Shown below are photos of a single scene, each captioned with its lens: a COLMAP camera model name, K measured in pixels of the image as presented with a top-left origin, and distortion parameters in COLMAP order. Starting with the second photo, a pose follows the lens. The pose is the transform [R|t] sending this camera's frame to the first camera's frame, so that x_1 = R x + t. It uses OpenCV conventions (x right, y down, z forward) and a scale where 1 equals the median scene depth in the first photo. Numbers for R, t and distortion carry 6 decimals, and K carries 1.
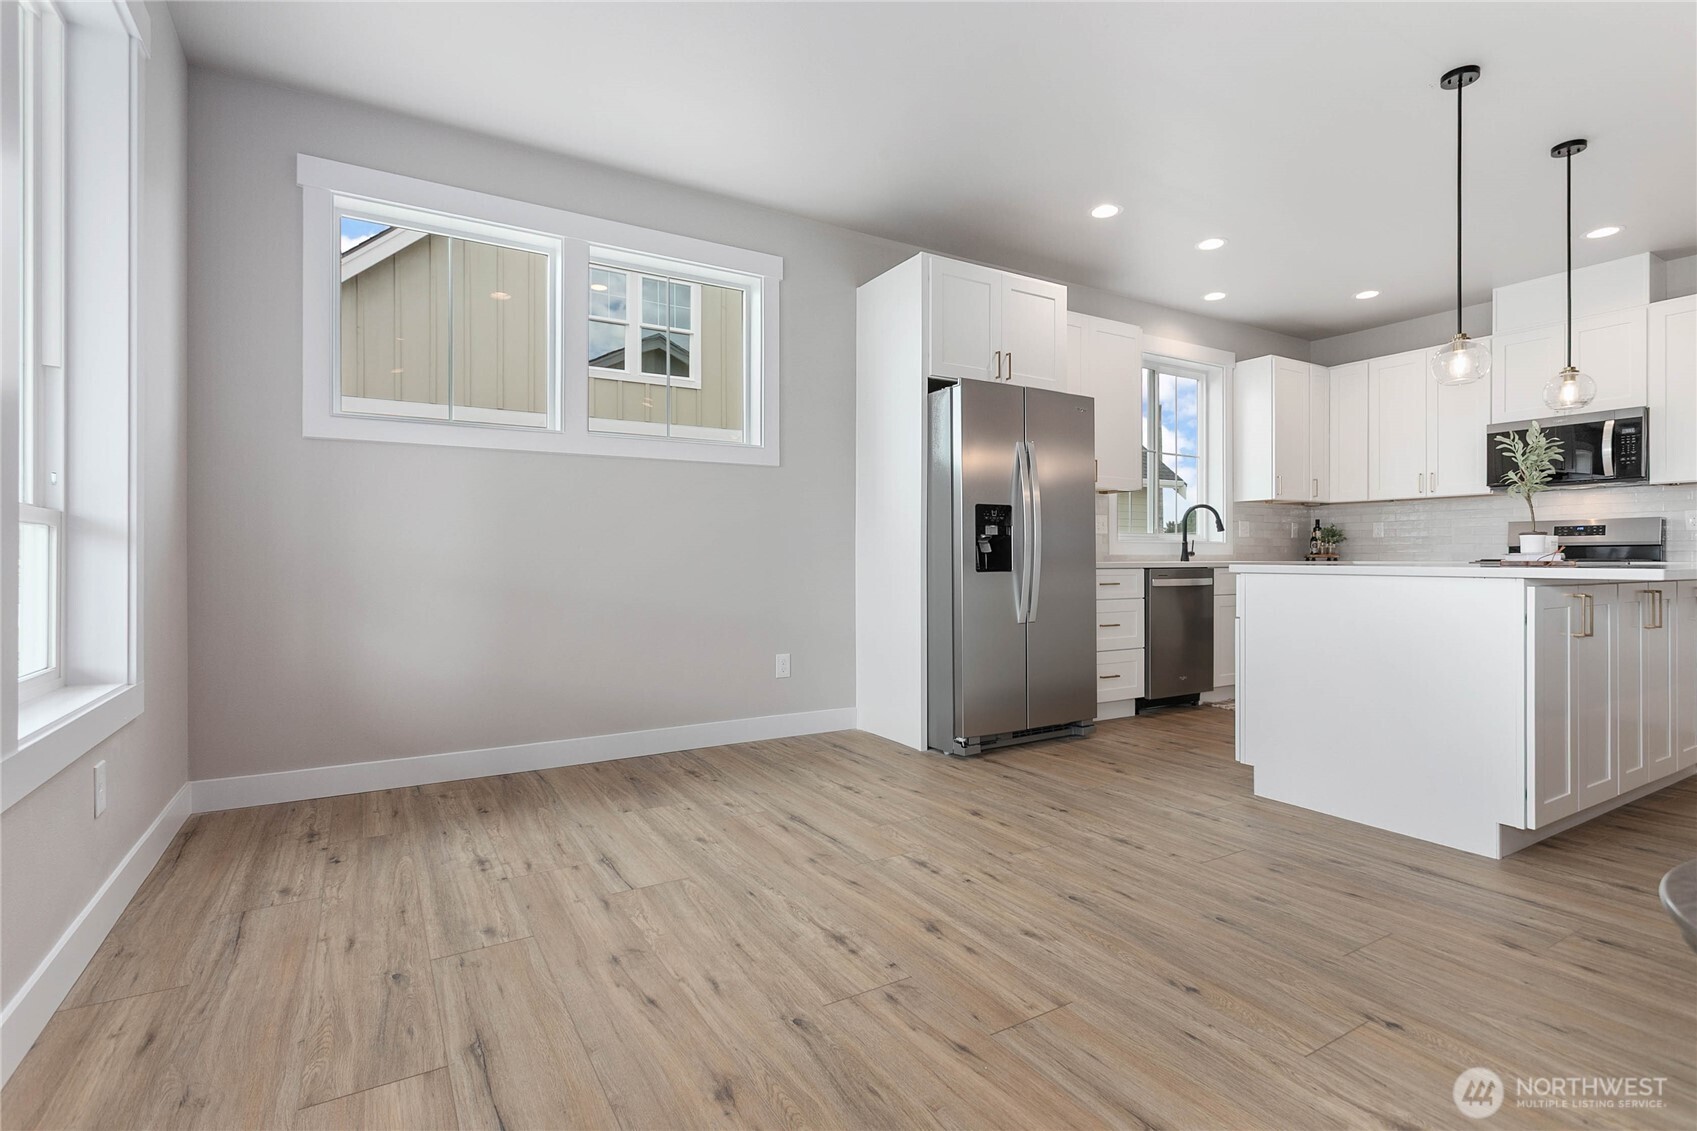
lens RADIAL K [[803.9, 0, 845.2], [0, 803.9, 555.8], [0, 0, 1]] dist [0.003315, -0.000028]
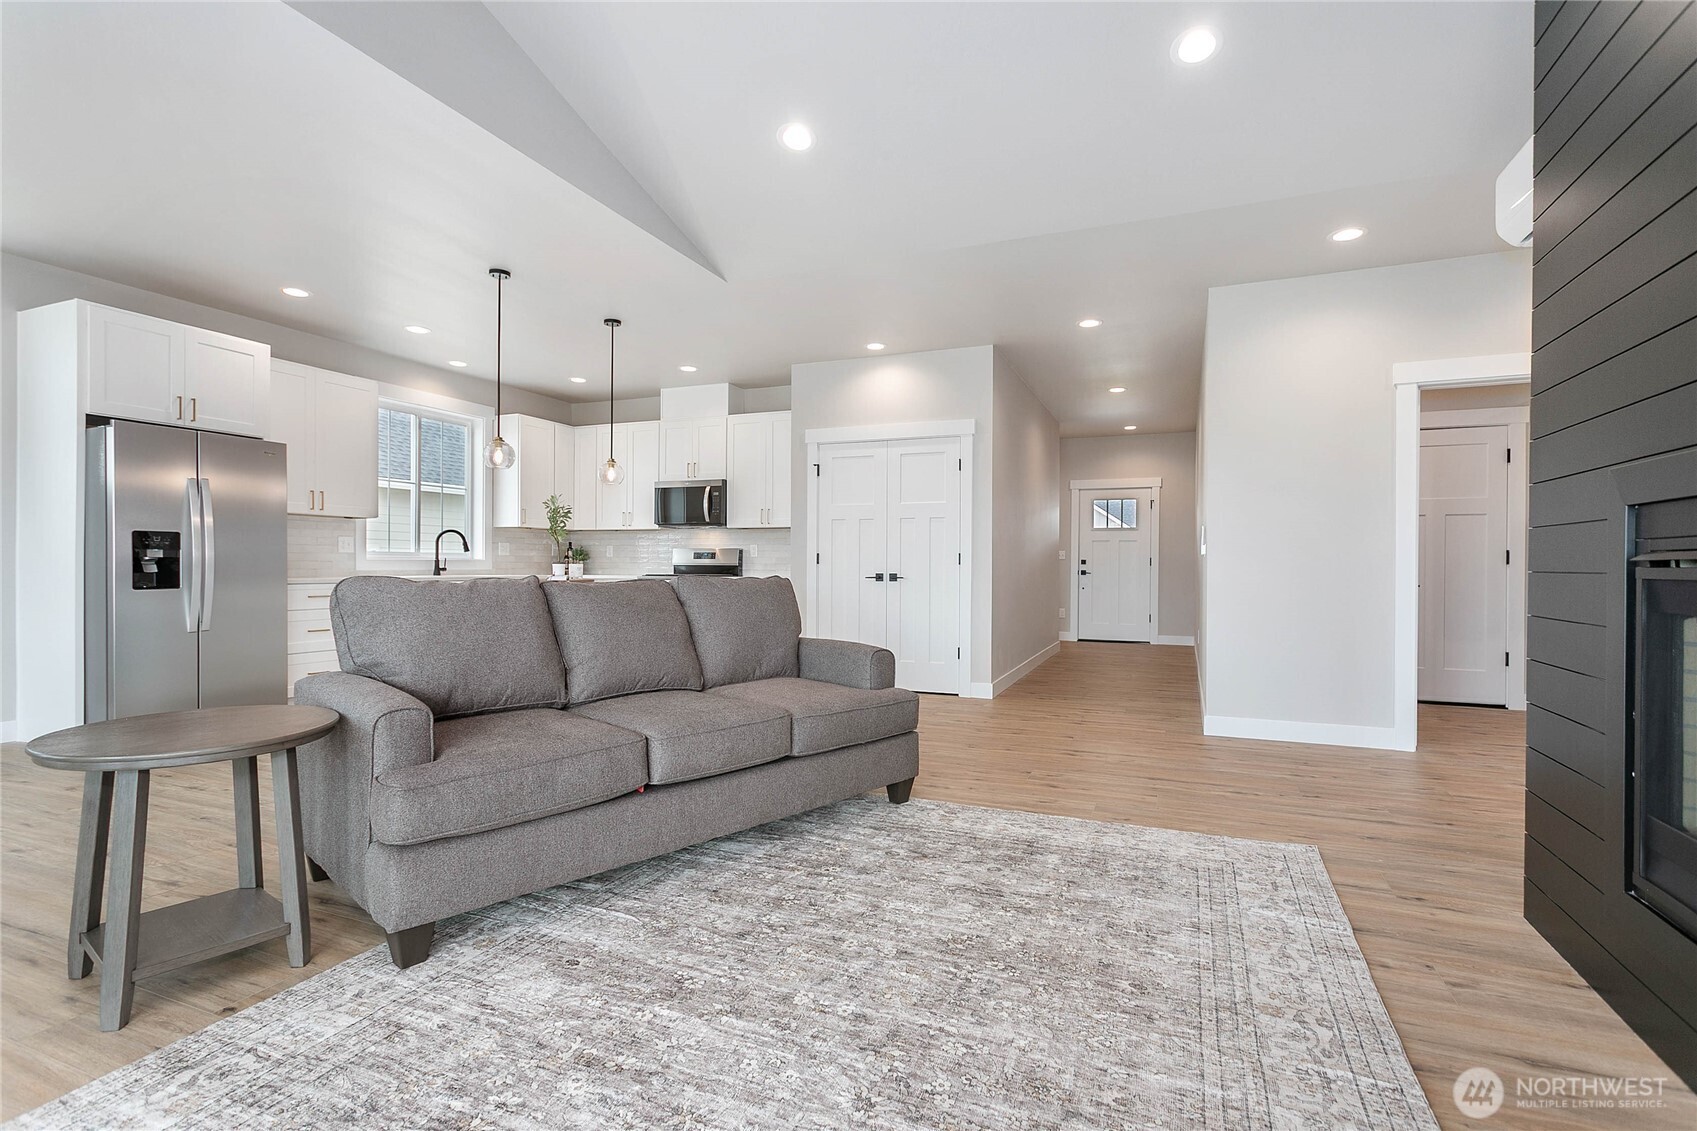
lens RADIAL K [[803.9, 0, 845.8], [0, 803.9, 570.6], [0, 0, 1]] dist [0.003315, -0.000028]
pose [[0.805253, 0.000865, 0.592930, 0.237732], [-0.008674, 0.999909, 0.010321, -0.022031], [-0.592867, -0.013455, 0.805188, -0.425823]]
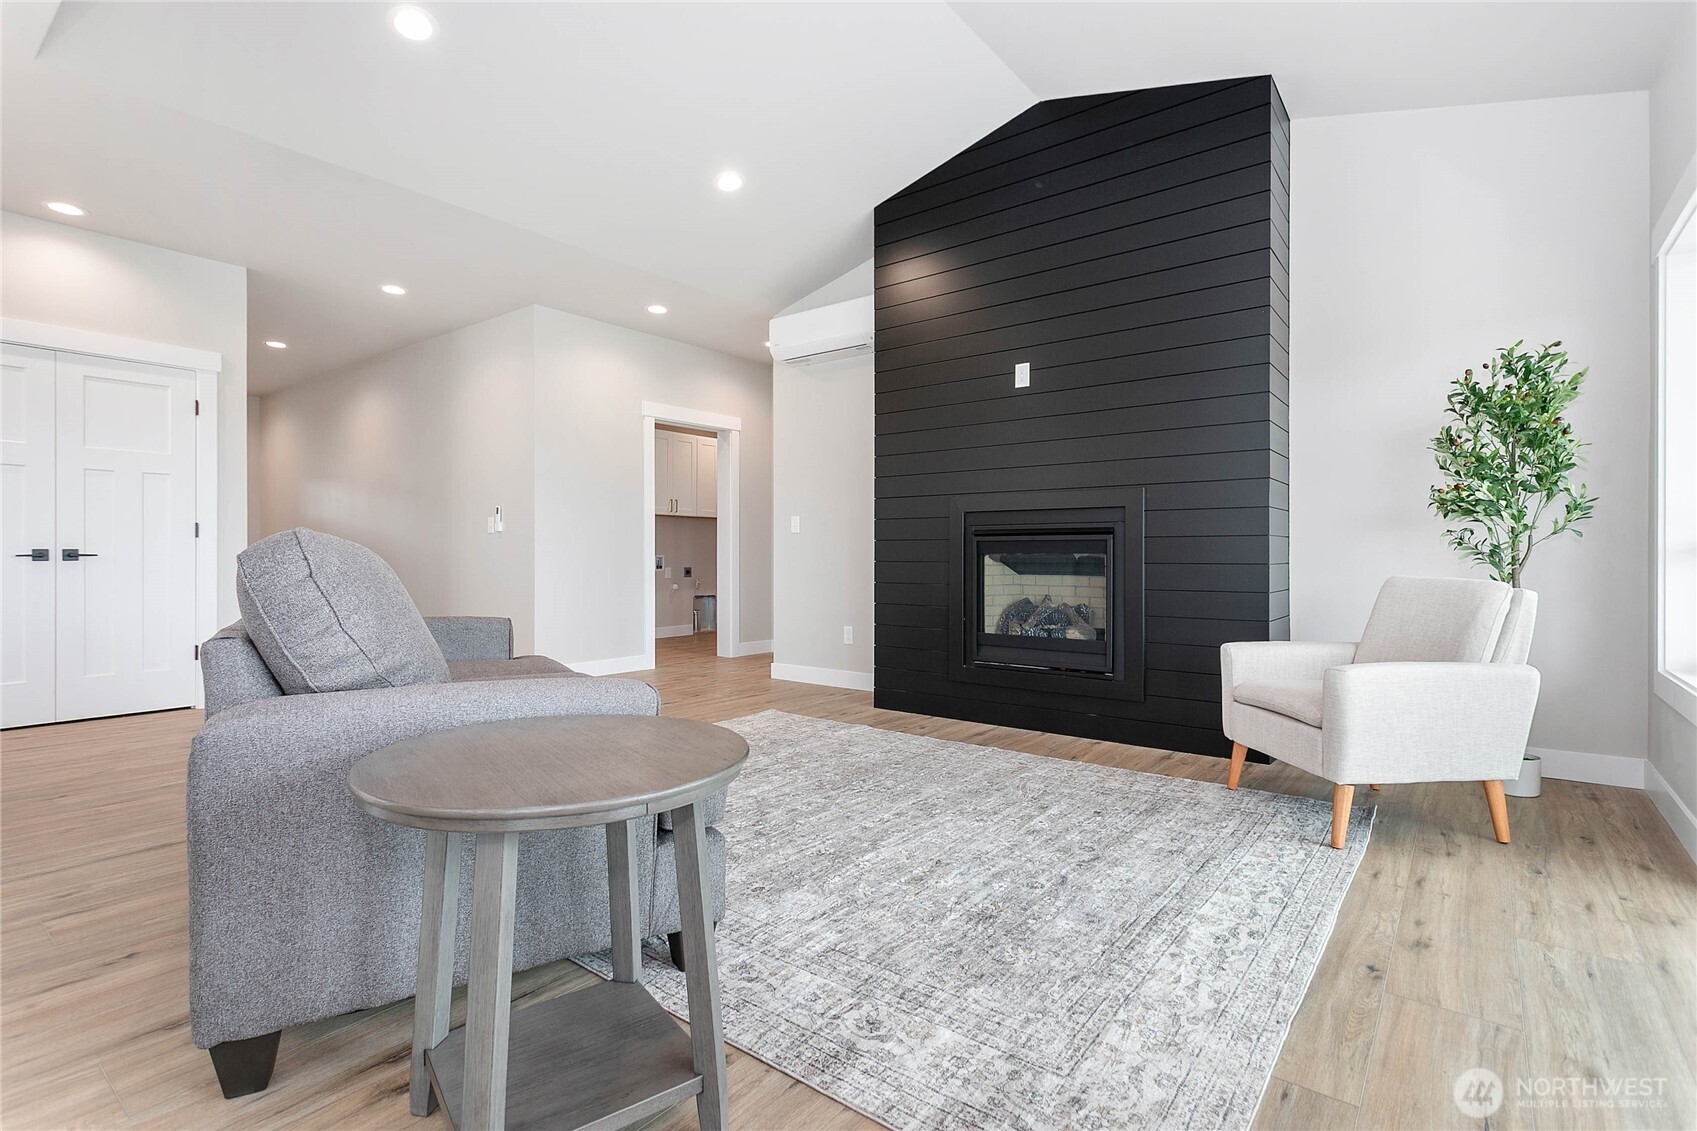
lens RADIAL K [[803.9, 0, 852.4], [0, 803.9, 556.3], [0, 0, 1]] dist [0.003315, -0.000028]
pose [[-0.363358, -0.000682, 0.931649, -0.080074], [-0.004399, 0.999990, -0.000984, 0.000990], [-0.931639, -0.004456, -0.363358, 0.127694]]
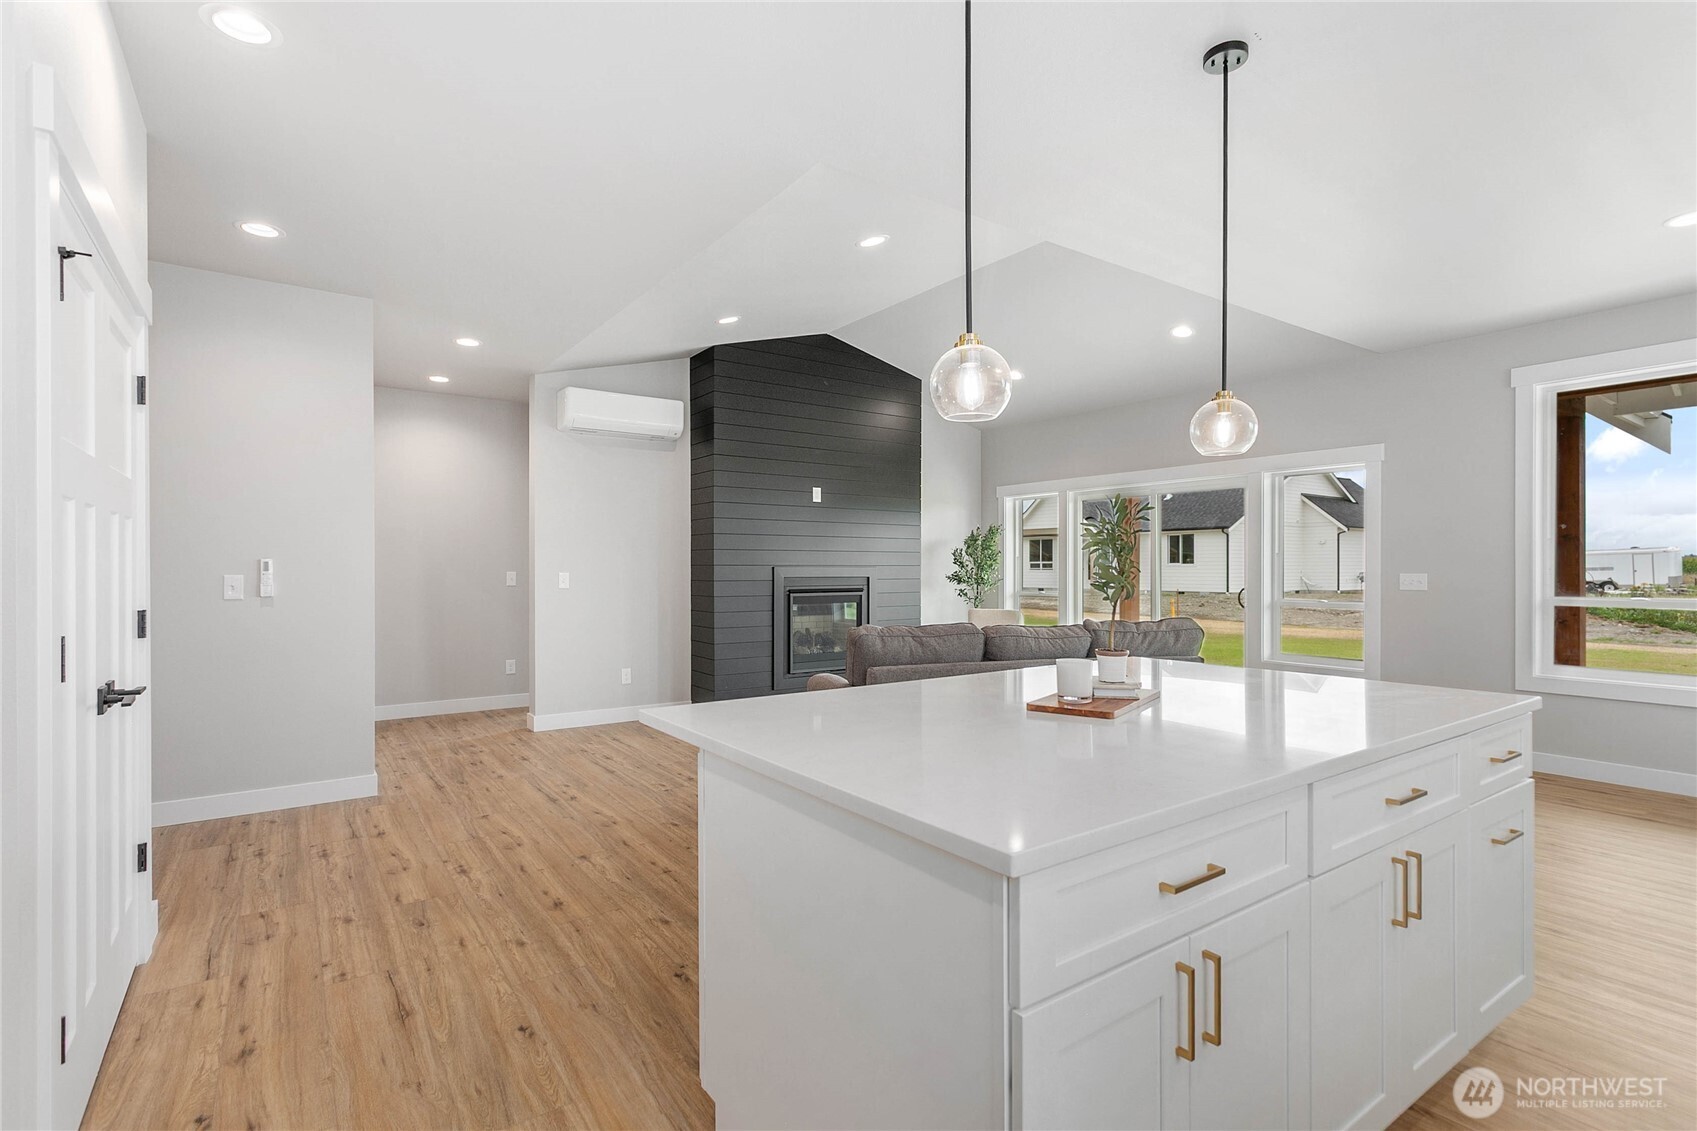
lens RADIAL K [[803.9, 0, 841.4], [0, 803.9, 565.2], [0, 0, 1]] dist [0.003315, -0.000028]
pose [[-0.997757, 0.001995, -0.066907, 0.746796], [0.002500, 0.999969, -0.007473, -0.062621], [0.066890, -0.007624, -0.997731, 1.102650]]
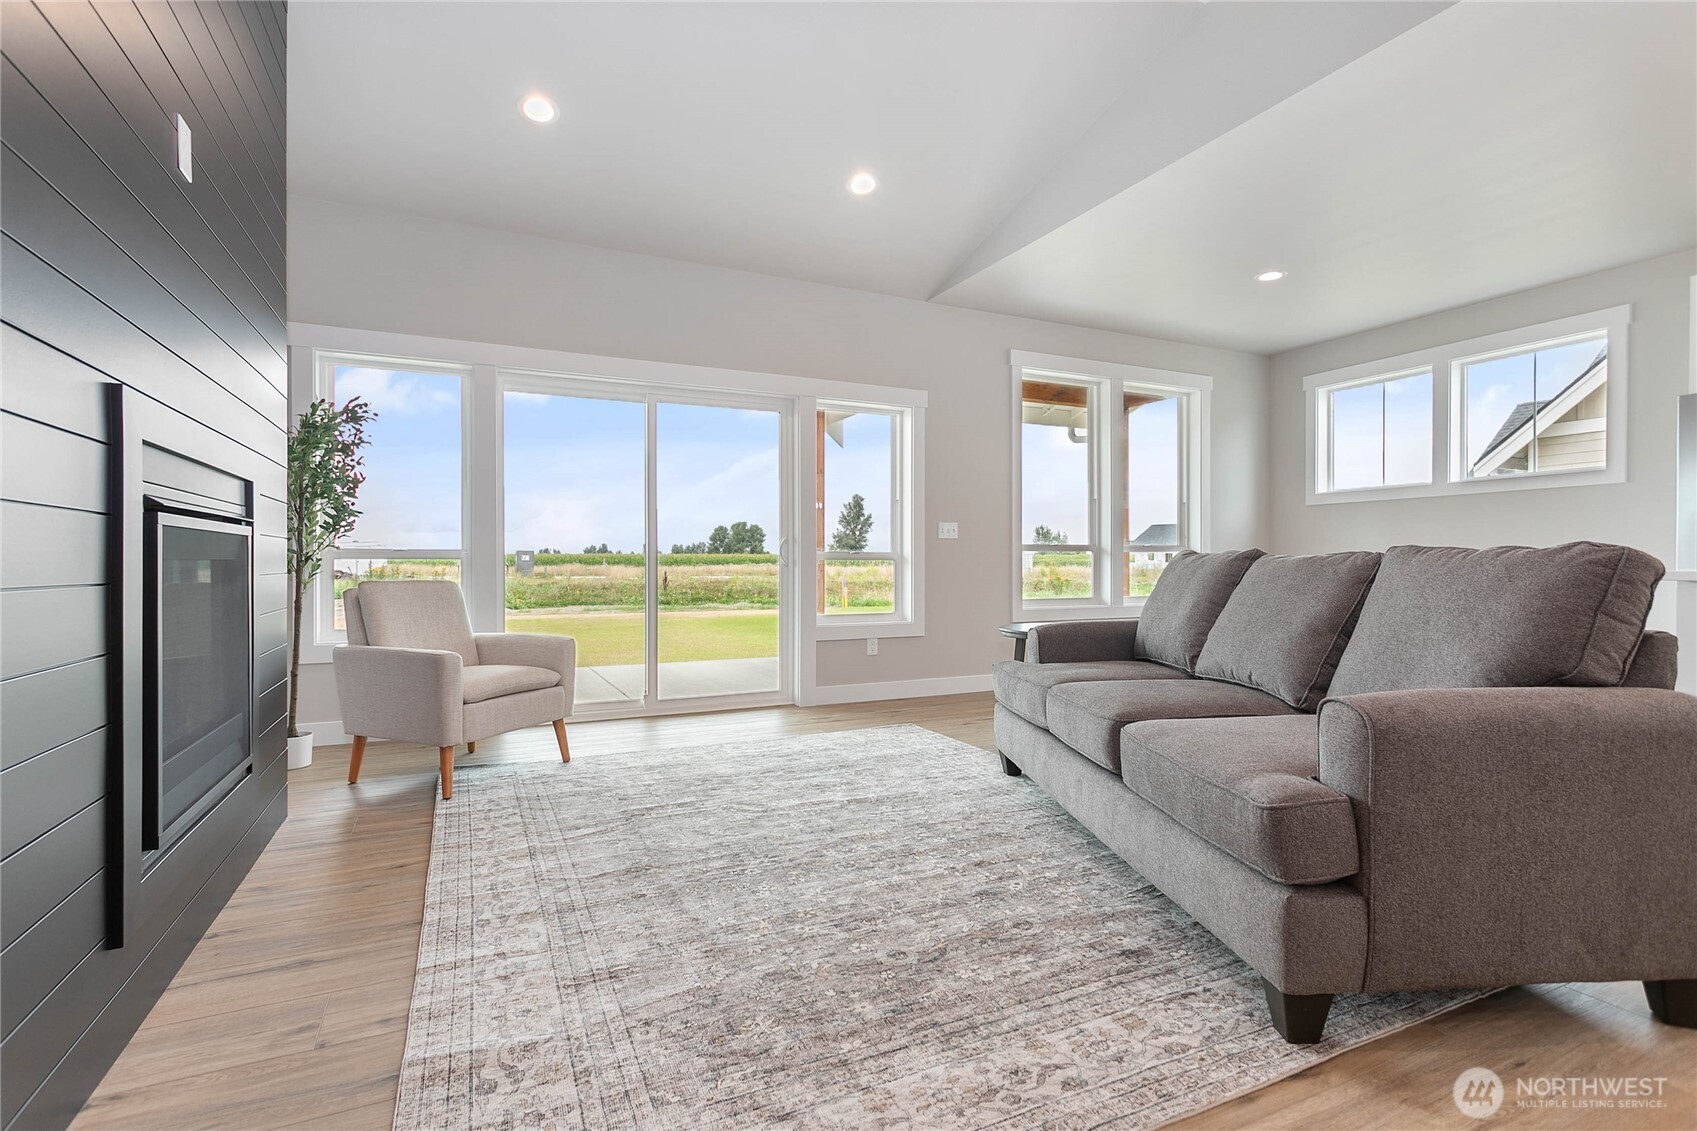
lens RADIAL K [[803.9, 0, 845.9], [0, 803.9, 566.3], [0, 0, 1]] dist [0.003315, -0.000028]
pose [[-0.096049, 0.005417, -0.995362, 1.056697], [0.004833, 0.999976, 0.004976, -0.000261], [0.995365, -0.004332, -0.096073, -0.019803]]
